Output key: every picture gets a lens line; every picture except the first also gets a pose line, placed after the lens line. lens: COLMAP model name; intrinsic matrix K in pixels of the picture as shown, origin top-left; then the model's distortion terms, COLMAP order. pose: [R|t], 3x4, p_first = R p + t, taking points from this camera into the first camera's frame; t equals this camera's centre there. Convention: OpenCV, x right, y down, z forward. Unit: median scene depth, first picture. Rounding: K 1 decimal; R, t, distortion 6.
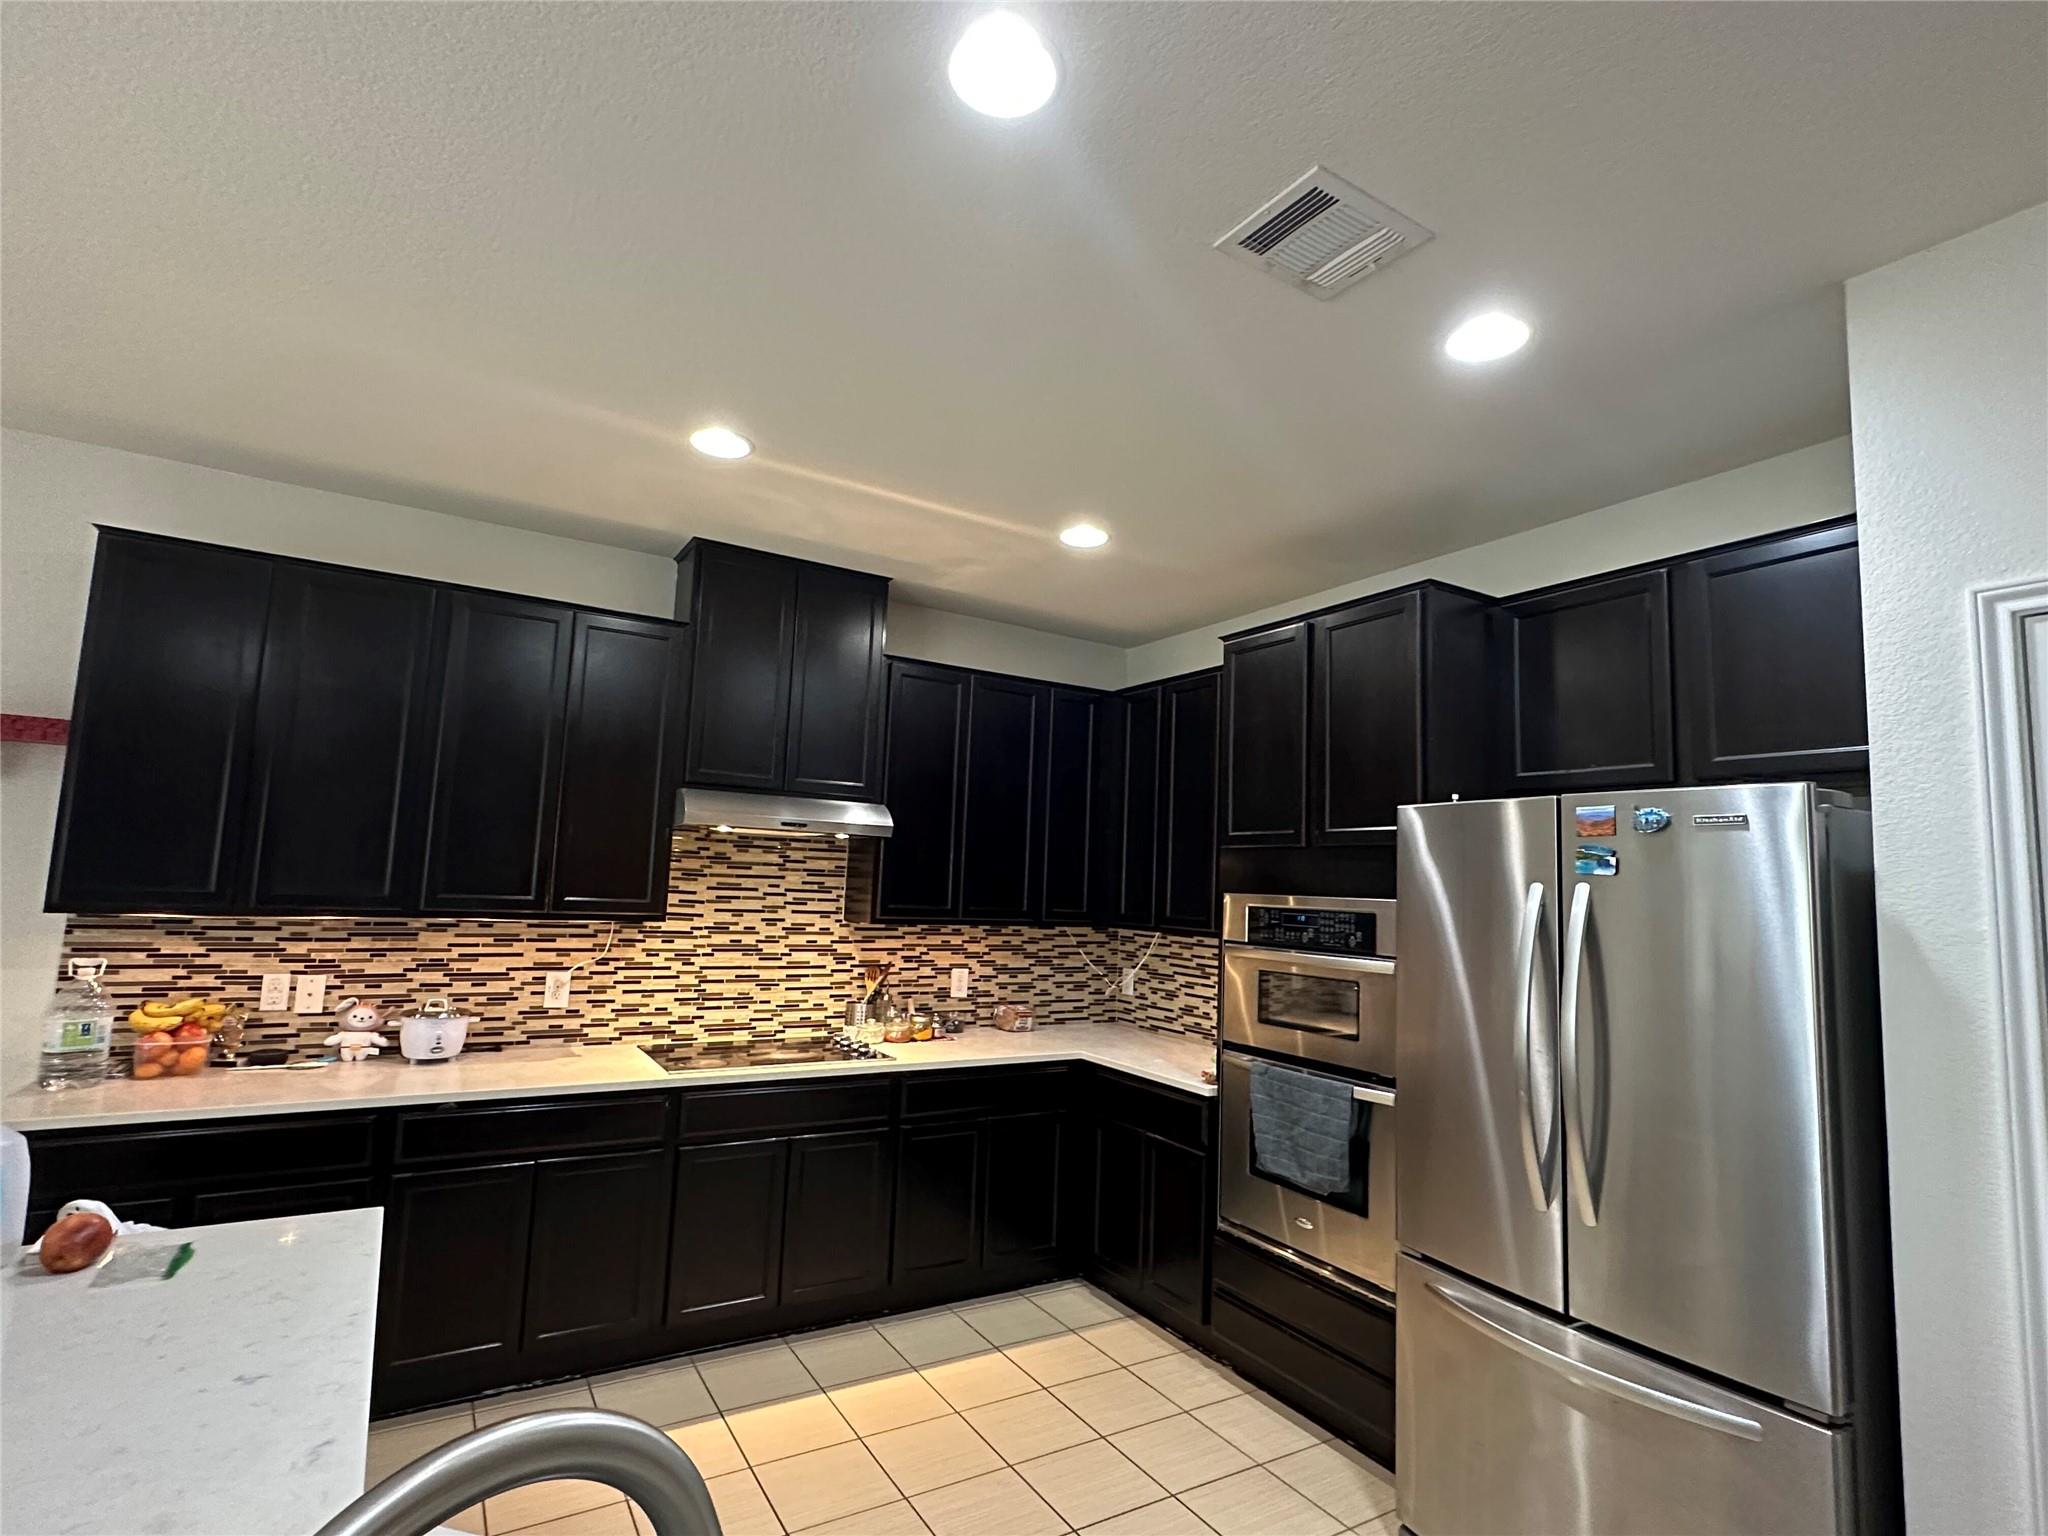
lens RADIAL K [[990.5, 0, 1026.9], [0, 990.5, 774.1], [0, 0, 1]] dist [-0.004101, 0.001447]
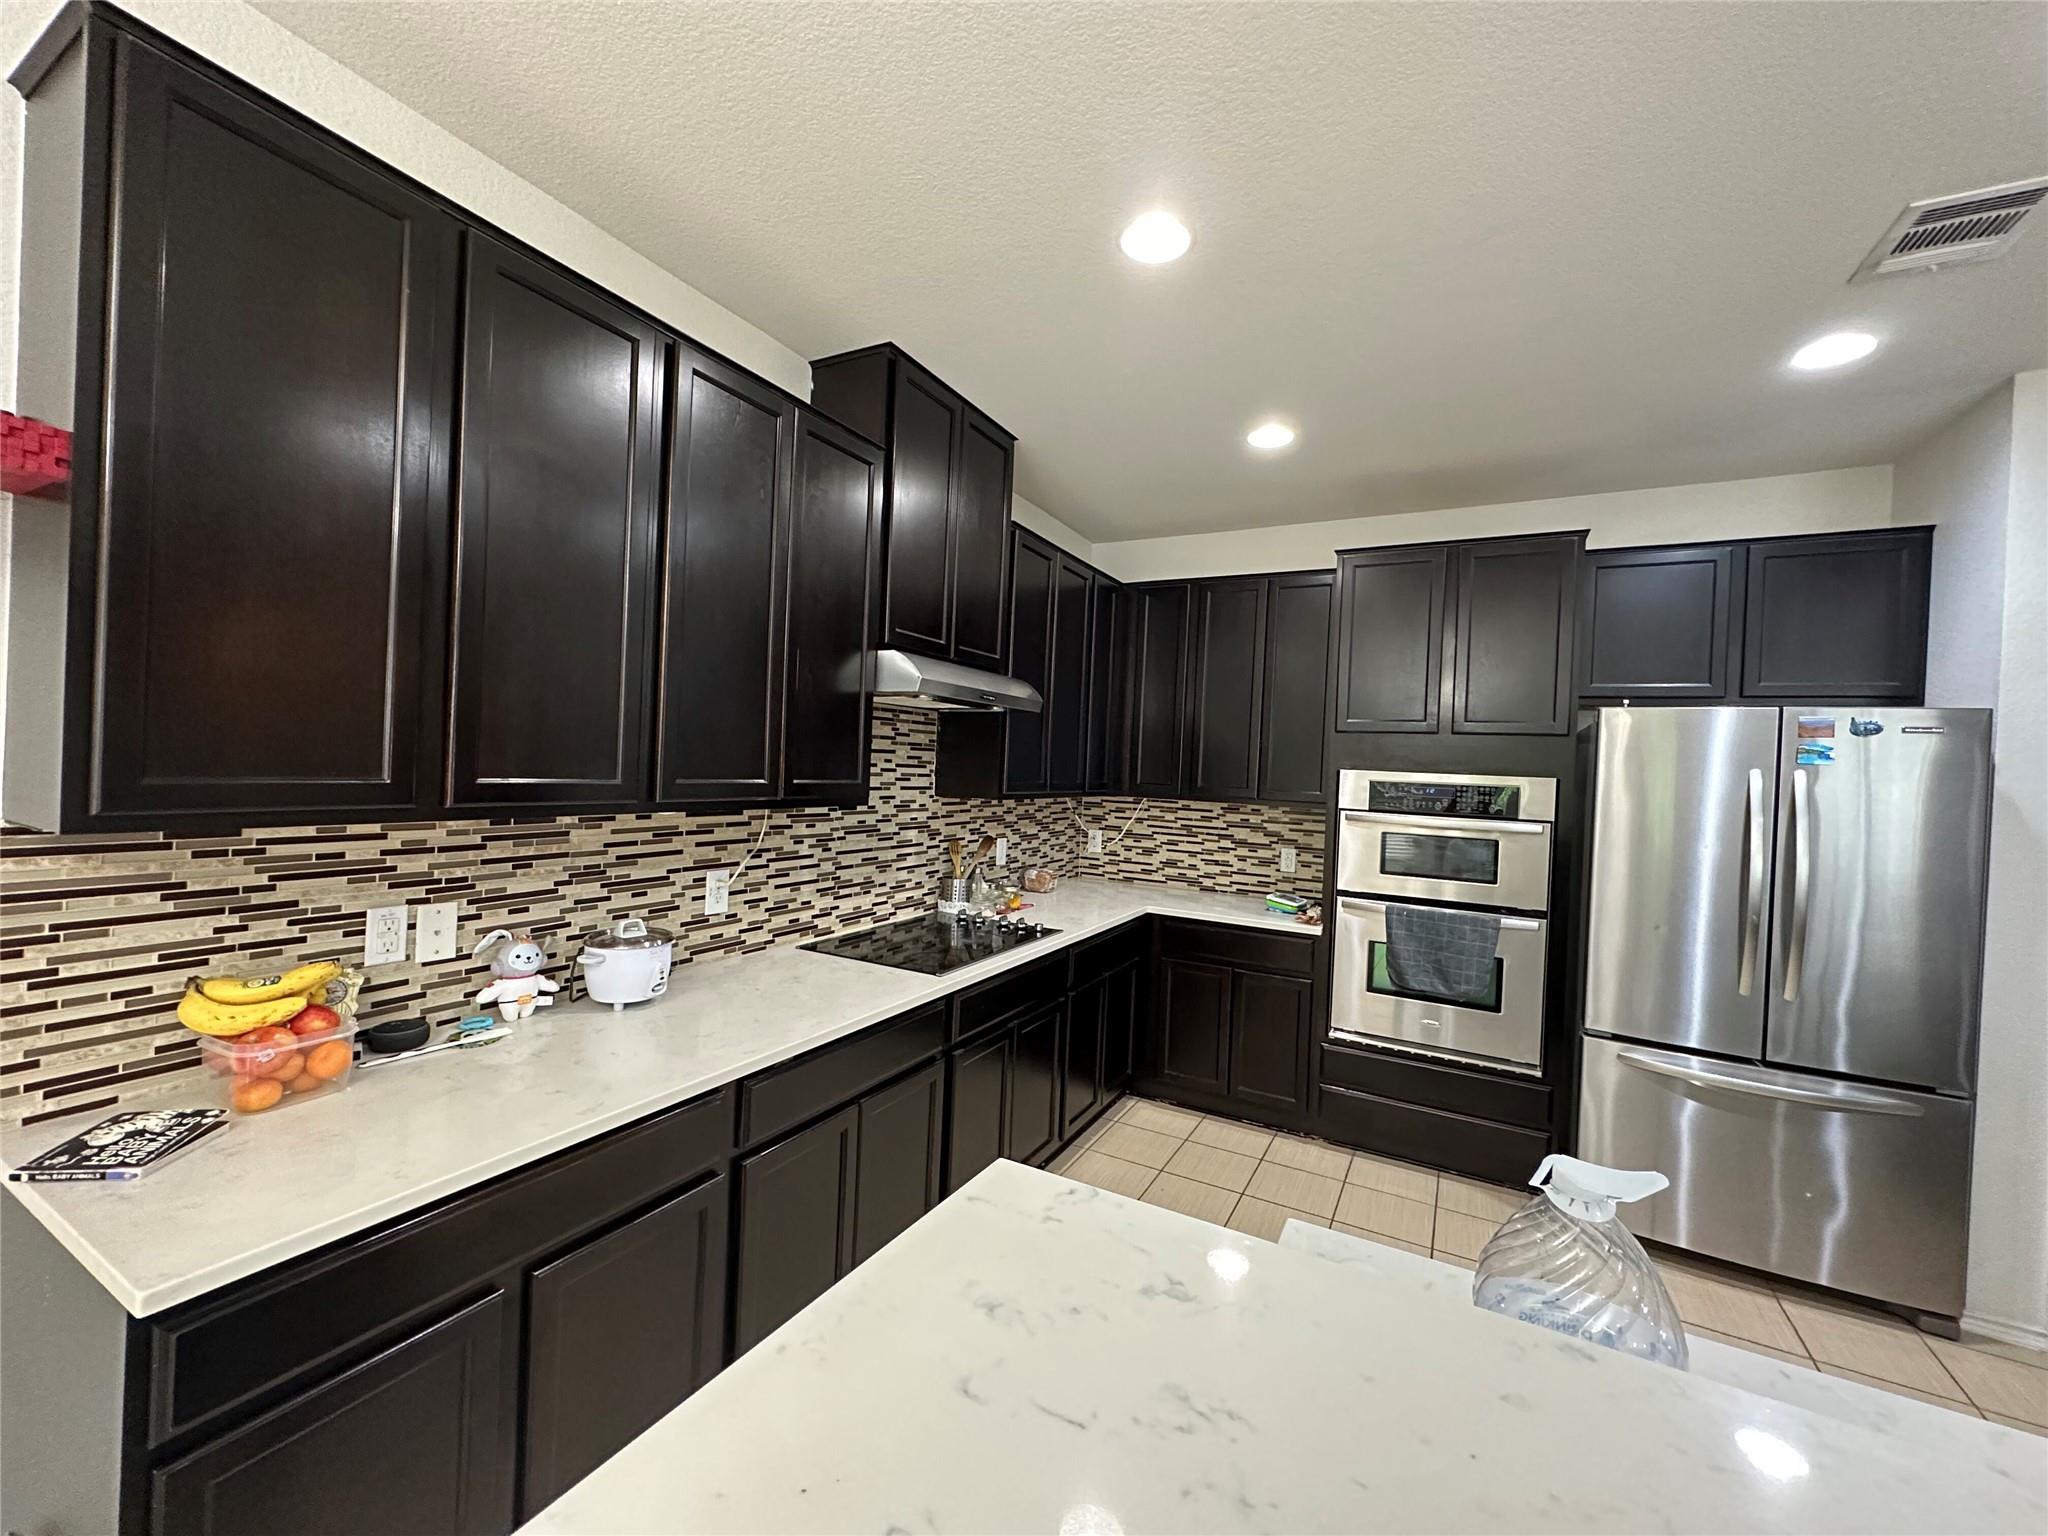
lens RADIAL K [[810.1, 0, 1024.0], [0, 810.1, 768.0], [0, 0, 1]] dist [-0.002916, -0.000282]
pose [[0.868680, -0.004103, 0.495356, -0.548344], [-0.063860, 0.990694, 0.120195, 0.022089], [-0.491239, -0.136045, 0.860335, 0.306432]]
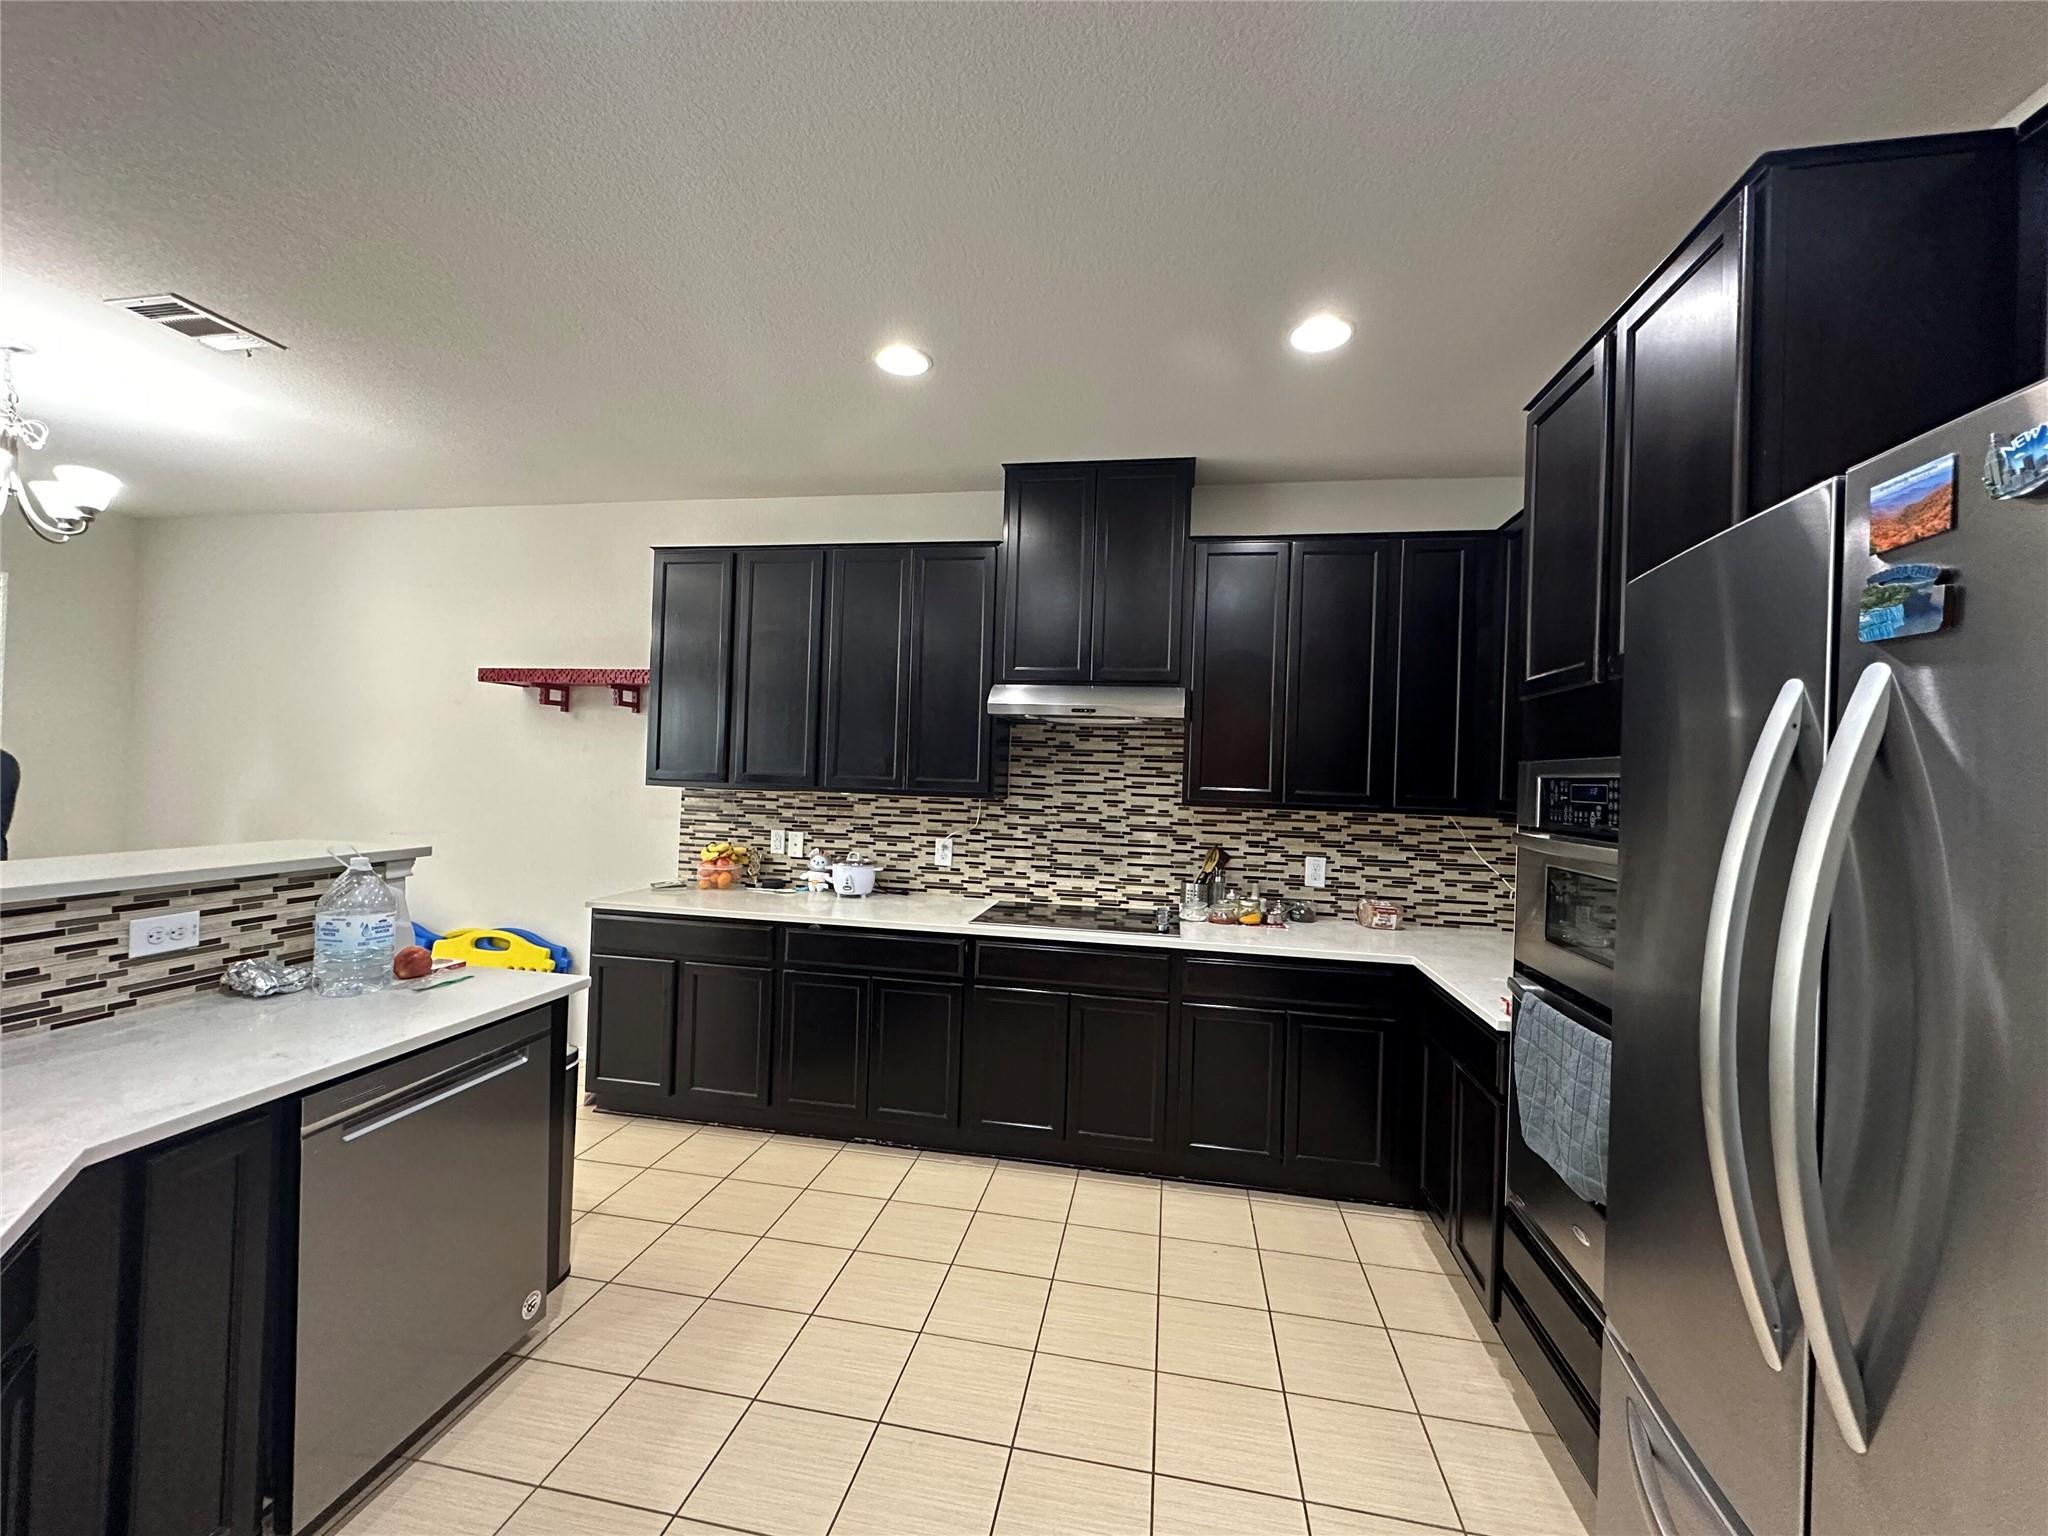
lens RADIAL K [[818.6, 0, 1028.0], [0, 818.6, 769.9], [0, 0, 1]] dist [0.010695, -0.004755]
pose [[0.748254, -0.019151, -0.663136, 0.292087], [0.069514, 0.996344, 0.049663, 0.063265], [0.659760, -0.083258, 0.746850, 0.272700]]
